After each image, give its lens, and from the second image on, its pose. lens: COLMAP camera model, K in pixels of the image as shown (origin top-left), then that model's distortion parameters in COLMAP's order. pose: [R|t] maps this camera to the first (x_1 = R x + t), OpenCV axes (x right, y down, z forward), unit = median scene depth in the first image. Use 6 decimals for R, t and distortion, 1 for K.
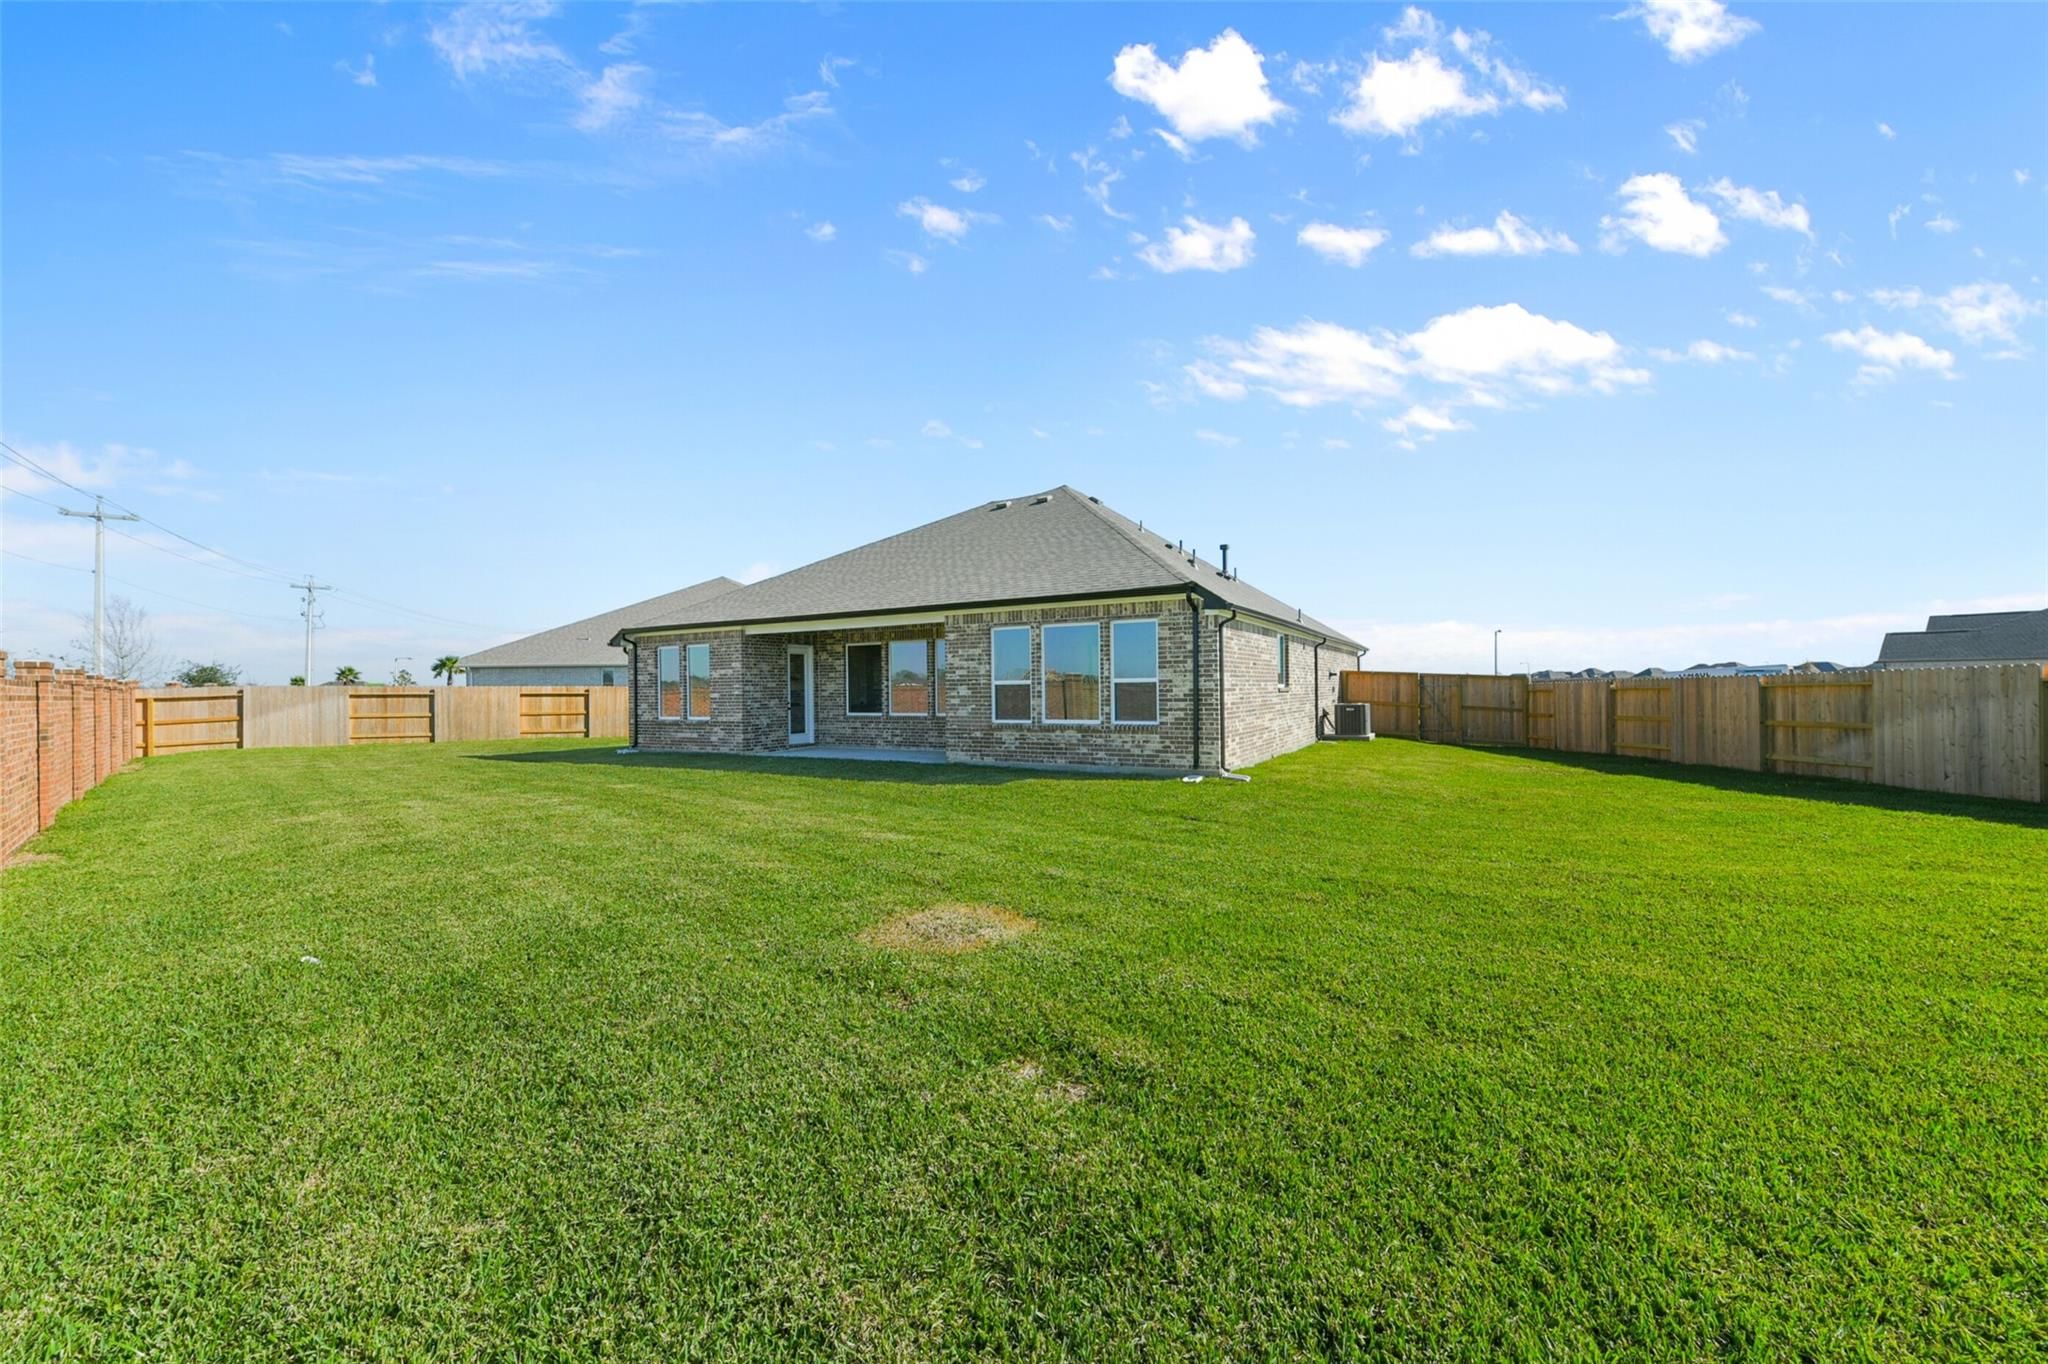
lens RADIAL K [[857.8, 0, 1023.1], [0, 857.8, 691.6], [0, 0, 1]] dist [0.006150, -0.000173]
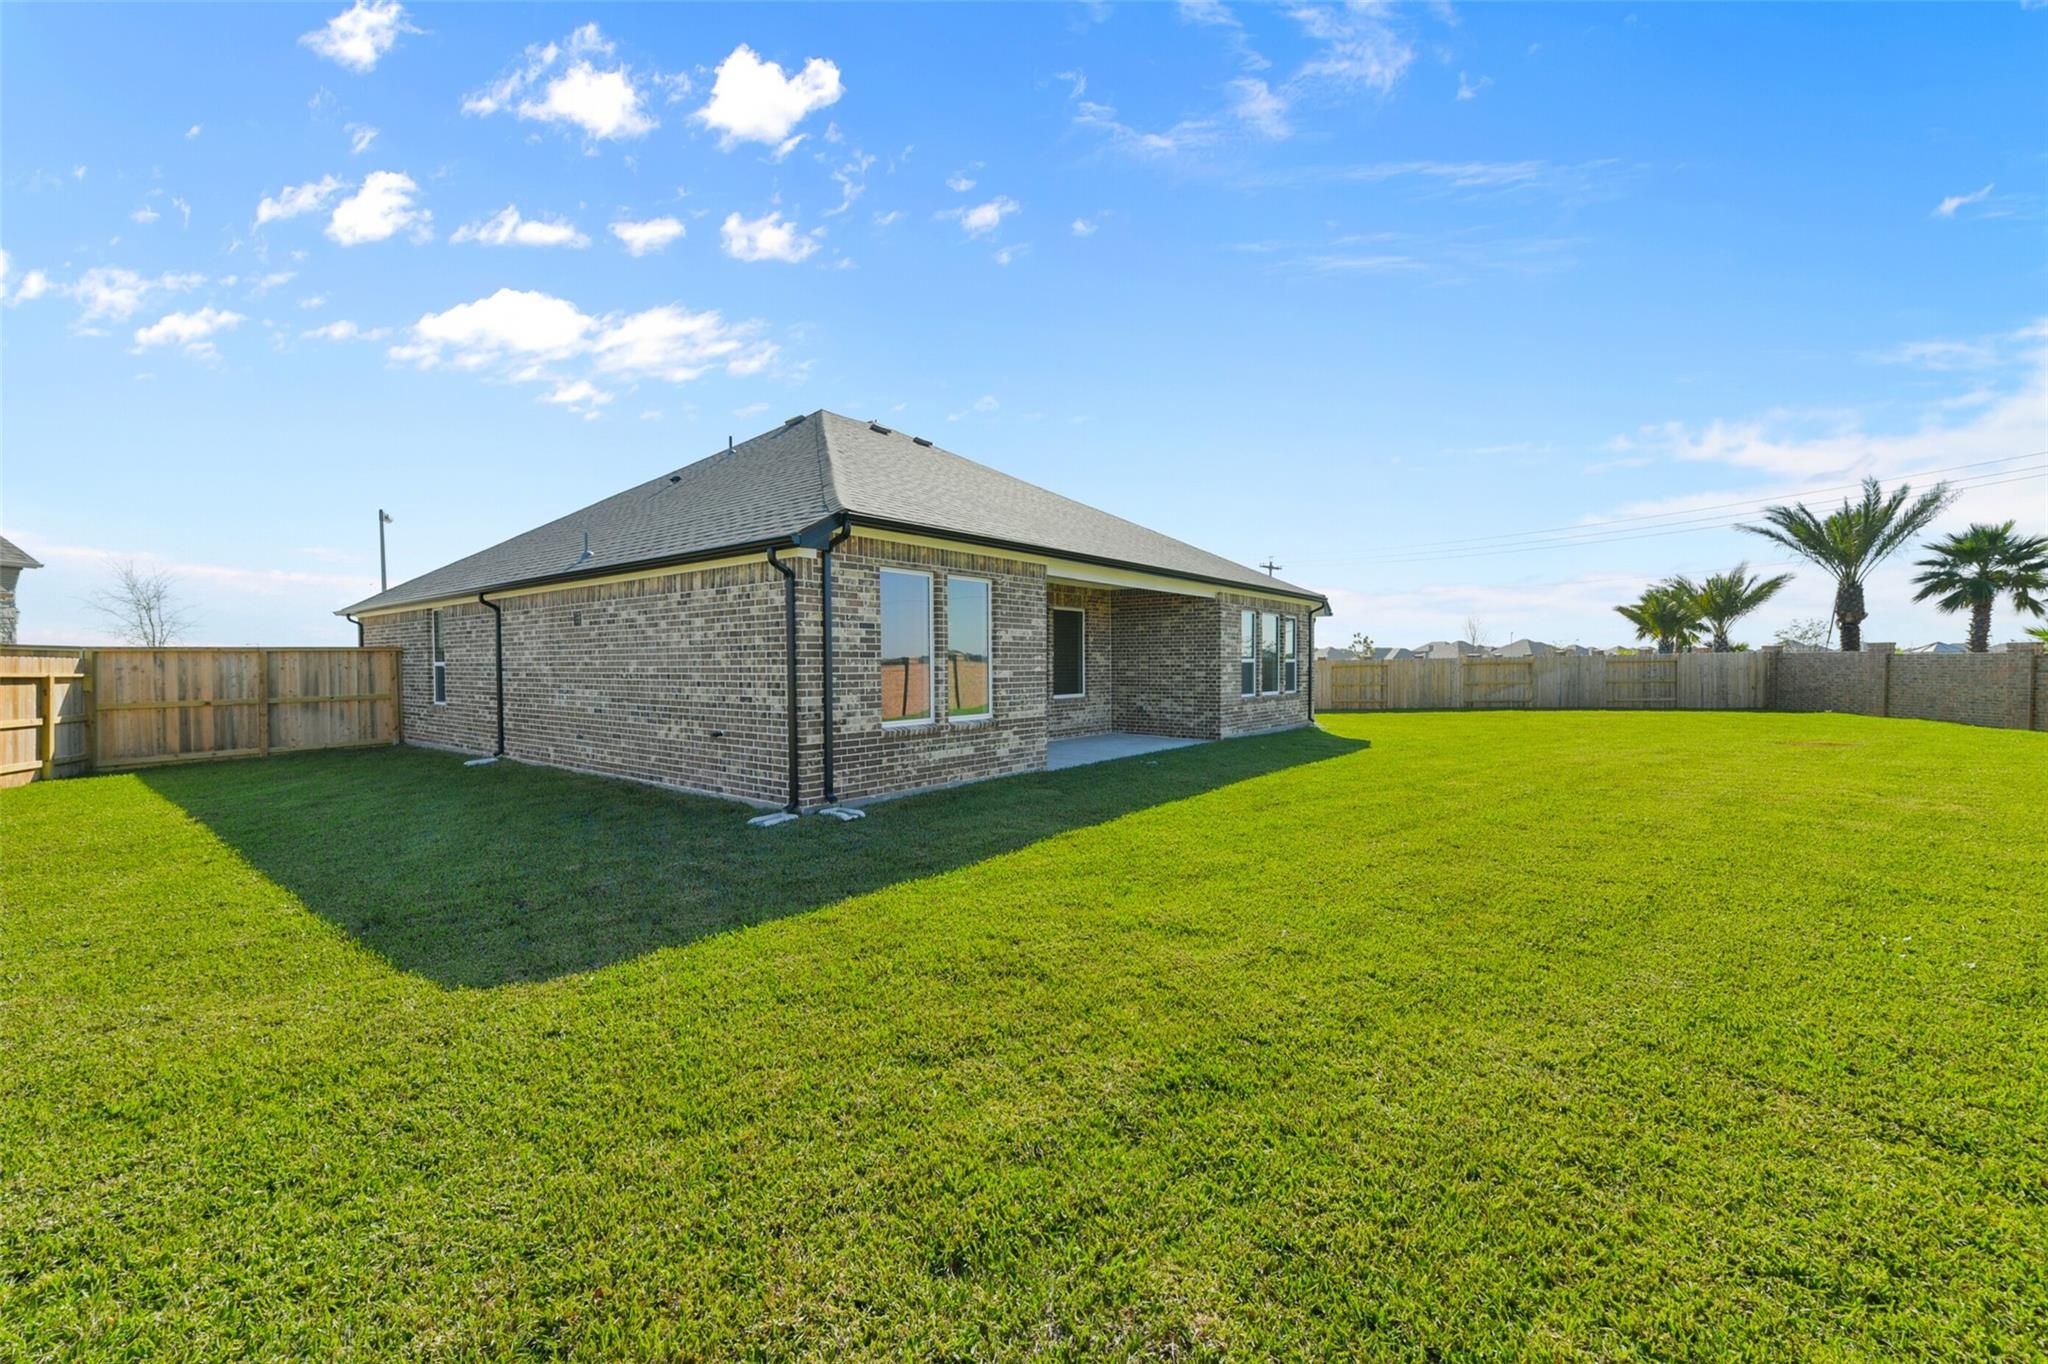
lens RADIAL K [[857.8, 0, 1023.1], [0, 857.8, 691.6], [0, 0, 1]] dist [0.006150, -0.000173]
pose [[0.102097, -0.012245, 0.994699, -0.906570], [0.017428, 0.999793, 0.010519, 0.010272], [-0.994622, 0.016261, 0.102289, 0.924914]]
